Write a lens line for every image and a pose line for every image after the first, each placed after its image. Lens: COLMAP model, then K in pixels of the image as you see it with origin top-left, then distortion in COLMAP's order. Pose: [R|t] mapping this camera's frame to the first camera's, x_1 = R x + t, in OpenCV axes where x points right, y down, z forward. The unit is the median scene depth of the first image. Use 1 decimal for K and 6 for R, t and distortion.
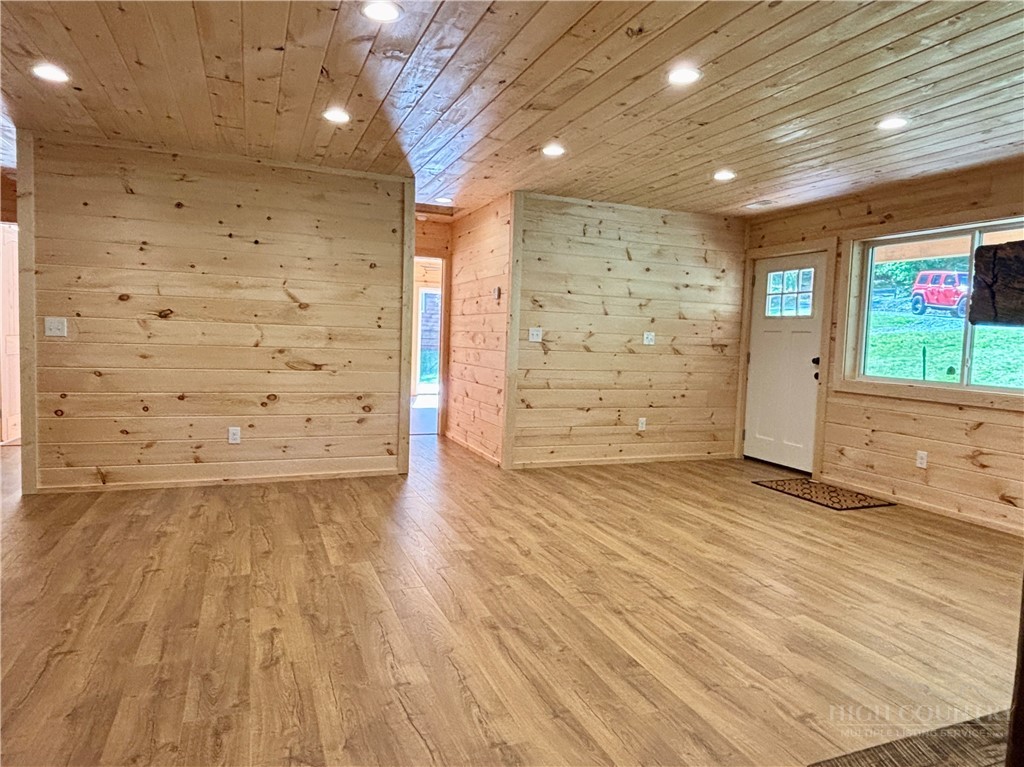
lens RADIAL K [[658.3, 0, 510.6], [0, 658.3, 385.5], [0, 0, 1]] dist [0.054147, 0.000929]
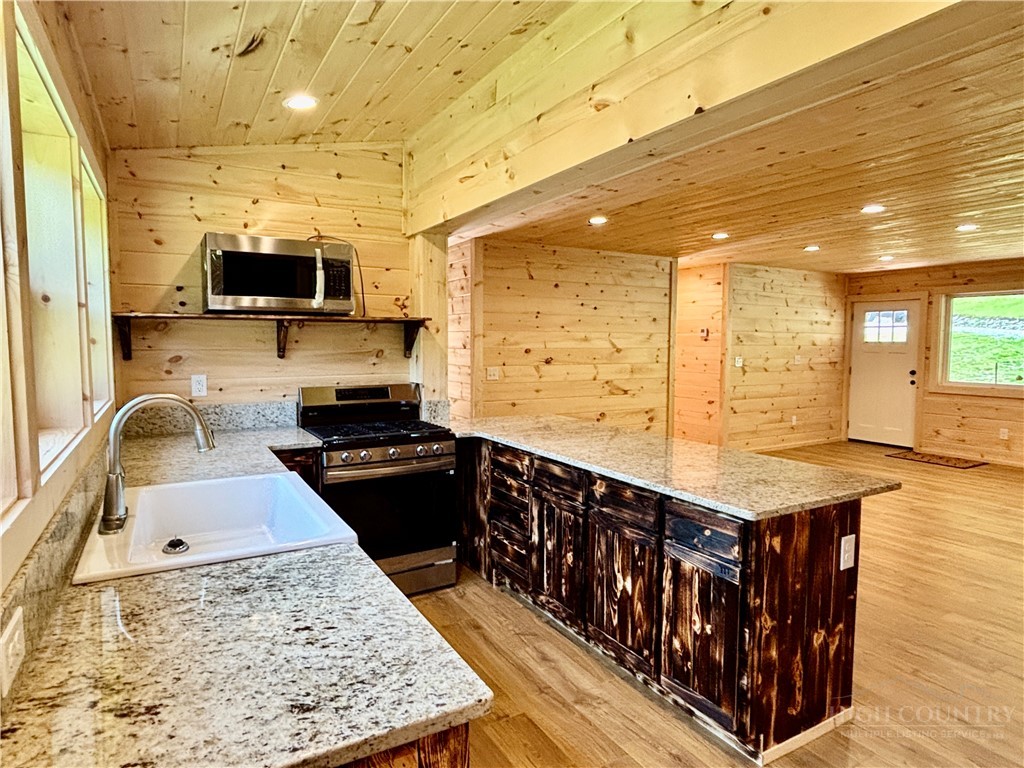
lens RADIAL K [[658.3, 0, 477.9], [0, 658.3, 383.3], [0, 0, 1]] dist [0.054147, 0.000929]
pose [[0.981508, -0.041887, 0.186780, -0.785932], [0.041731, 0.999117, 0.004770, -0.060770], [-0.186815, 0.003112, 0.982390, -0.305062]]
